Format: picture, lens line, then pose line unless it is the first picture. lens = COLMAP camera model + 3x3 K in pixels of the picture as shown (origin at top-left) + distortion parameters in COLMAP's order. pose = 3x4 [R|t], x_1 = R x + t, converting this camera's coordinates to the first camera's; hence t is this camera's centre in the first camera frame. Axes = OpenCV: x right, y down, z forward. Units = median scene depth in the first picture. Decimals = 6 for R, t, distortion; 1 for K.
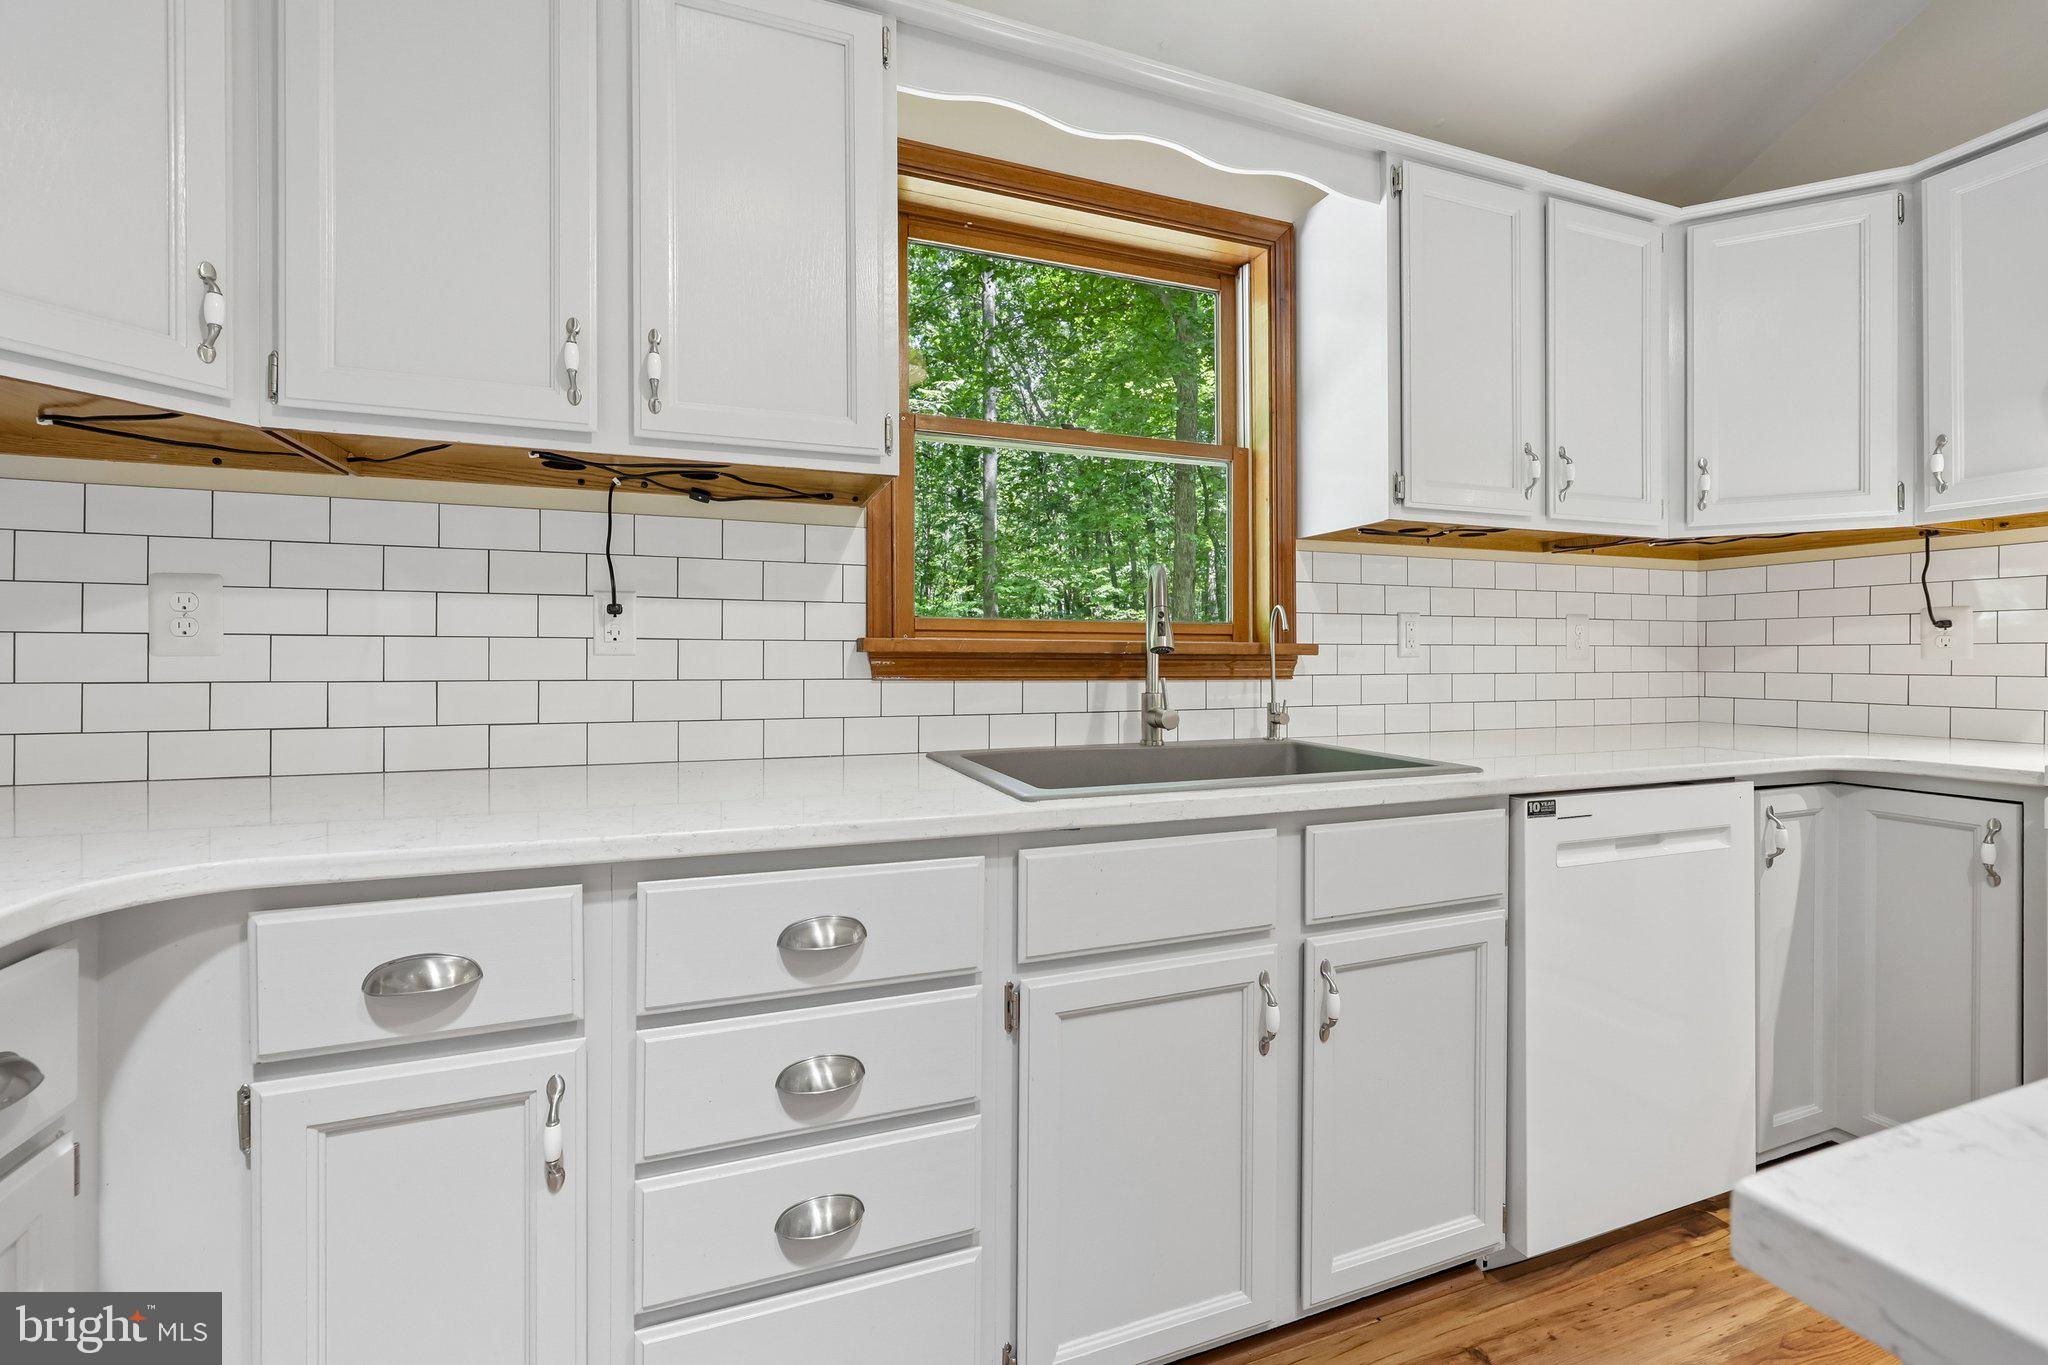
lens RADIAL K [[840.2, 0, 1013.7], [0, 840.2, 661.5], [0, 0, 1]] dist [0.000271, -0.000448]
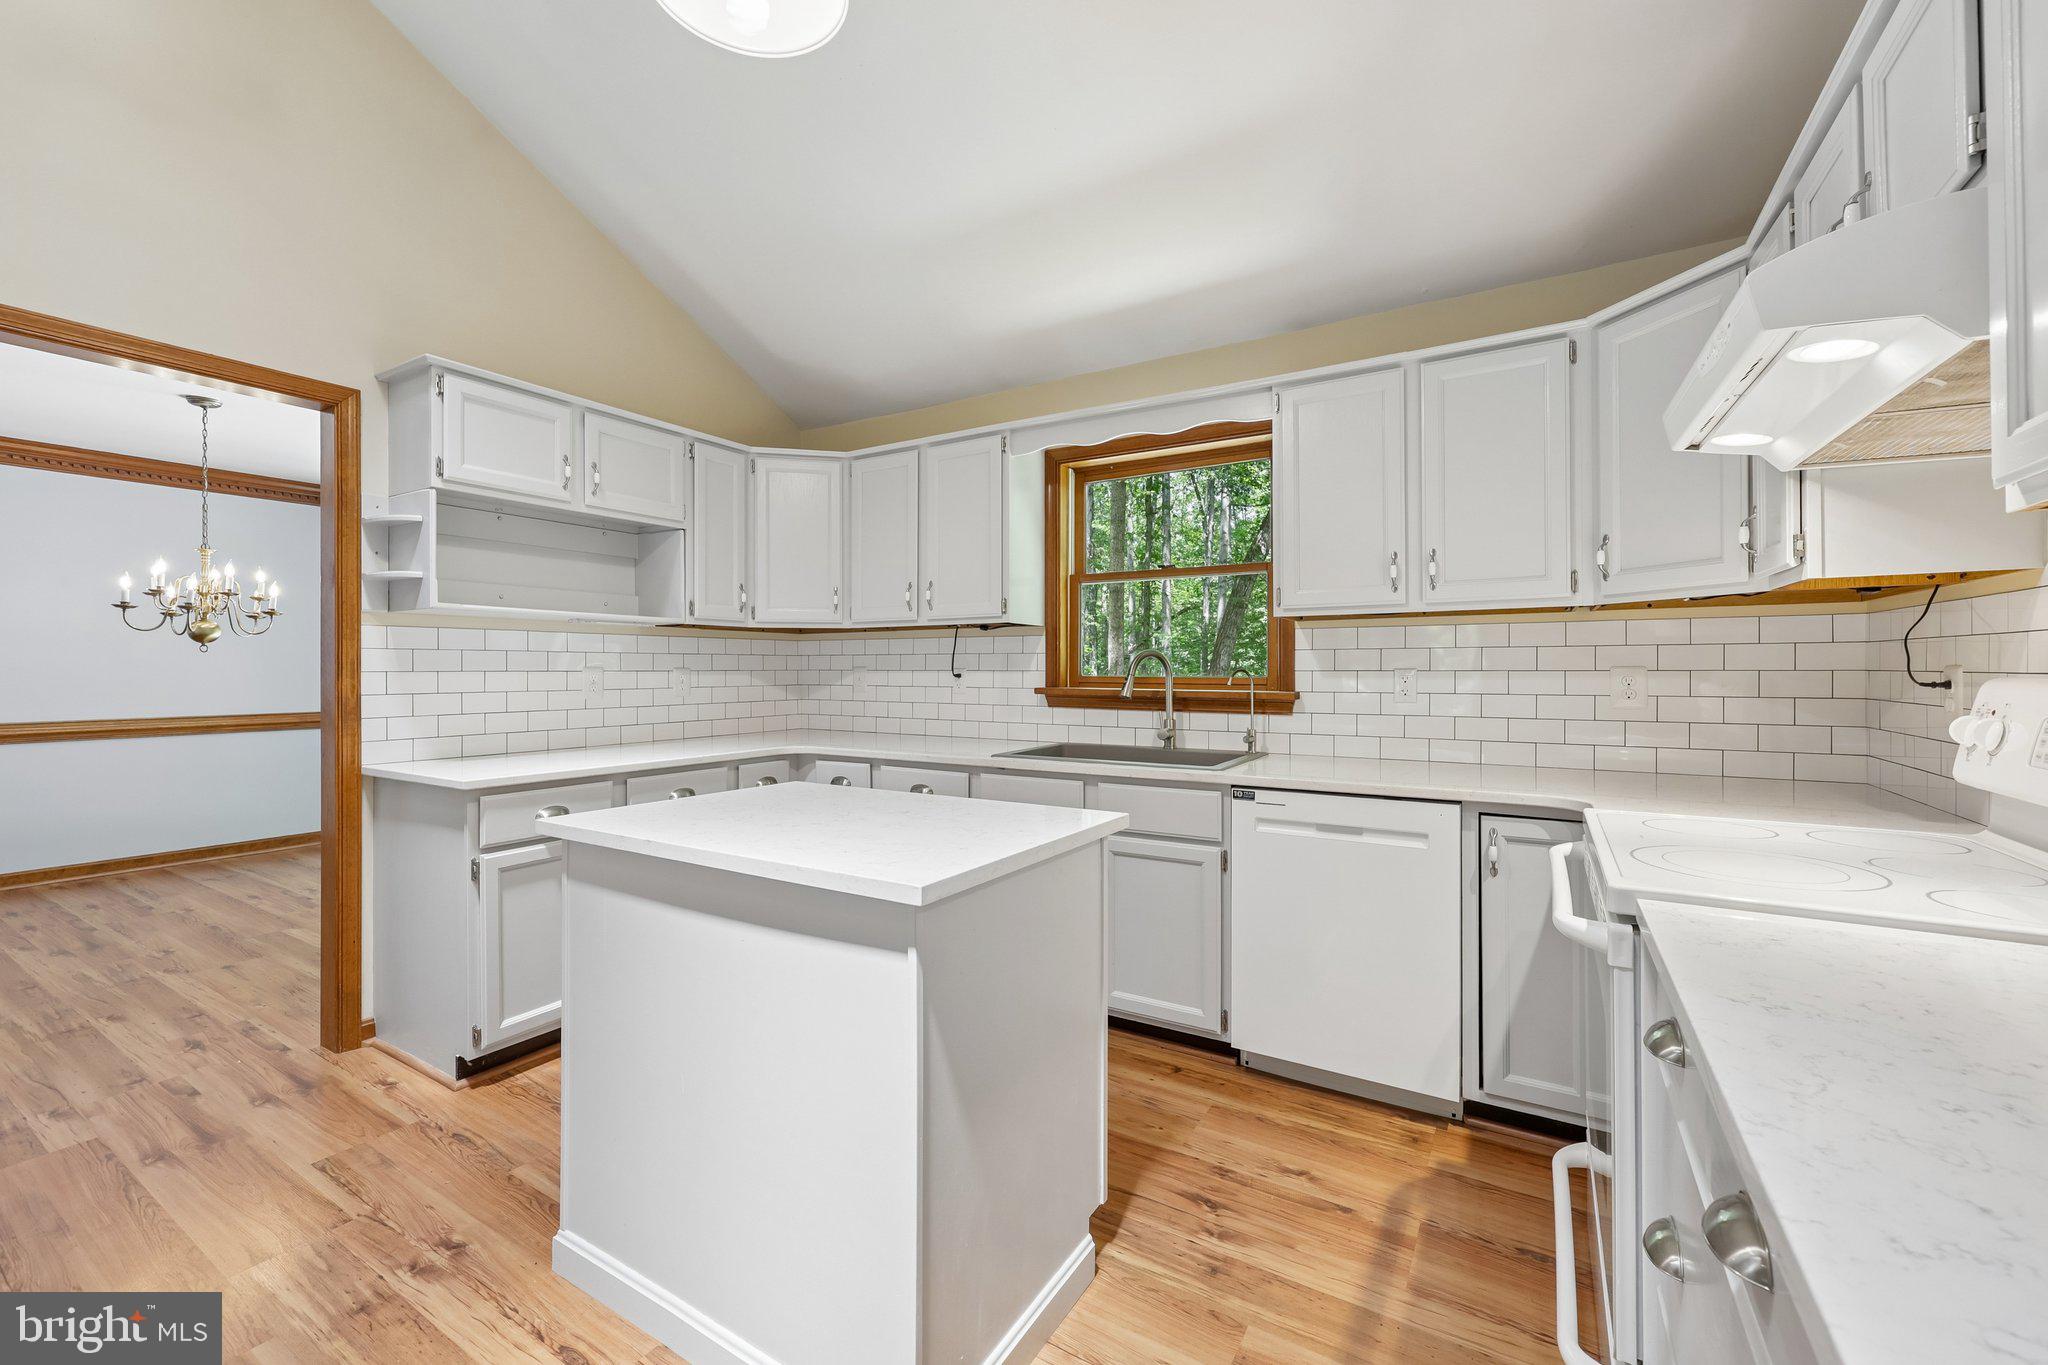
lens RADIAL K [[837.5, 0, 1015.9], [0, 837.5, 668.5], [0, 0, 1]] dist [0.001199, 0.000573]
pose [[0.615529, -0.001142, -0.788113, 1.390444], [-0.001143, 0.999997, -0.002342, -0.067414], [0.788113, 0.002342, 0.615526, -0.358545]]
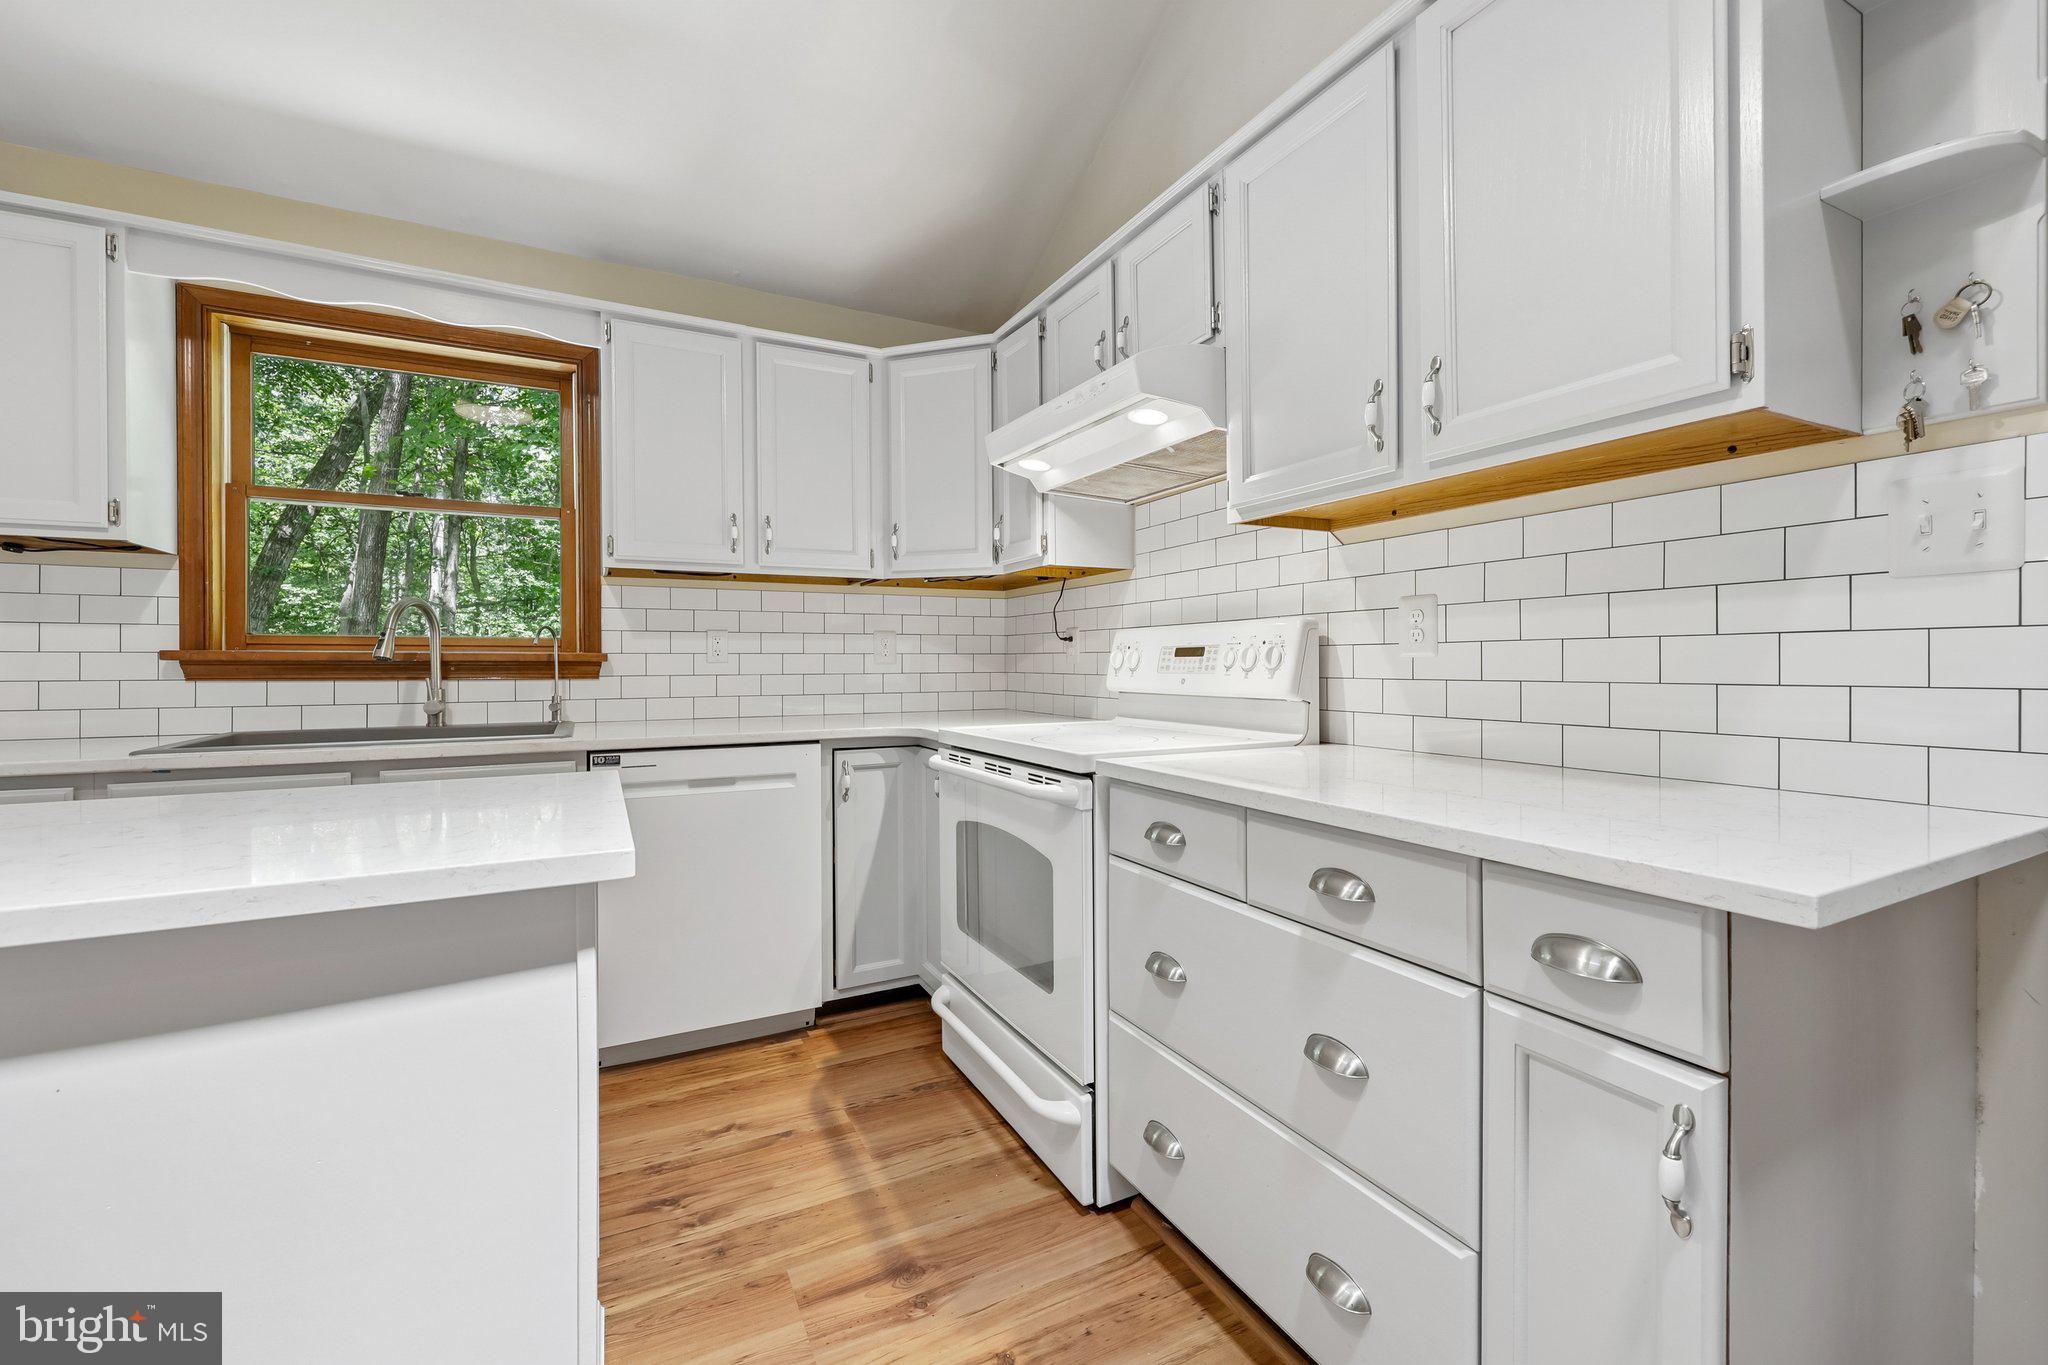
lens RADIAL K [[833.5, 0, 1018.6], [0, 833.5, 664.0], [0, 0, 1]] dist [0.001087, -0.000064]
pose [[0.992651, -0.003127, 0.120976, 0.975939], [0.003489, 0.999990, -0.002781, 0.003266], [-0.120966, 0.003183, 0.992652, -0.501754]]
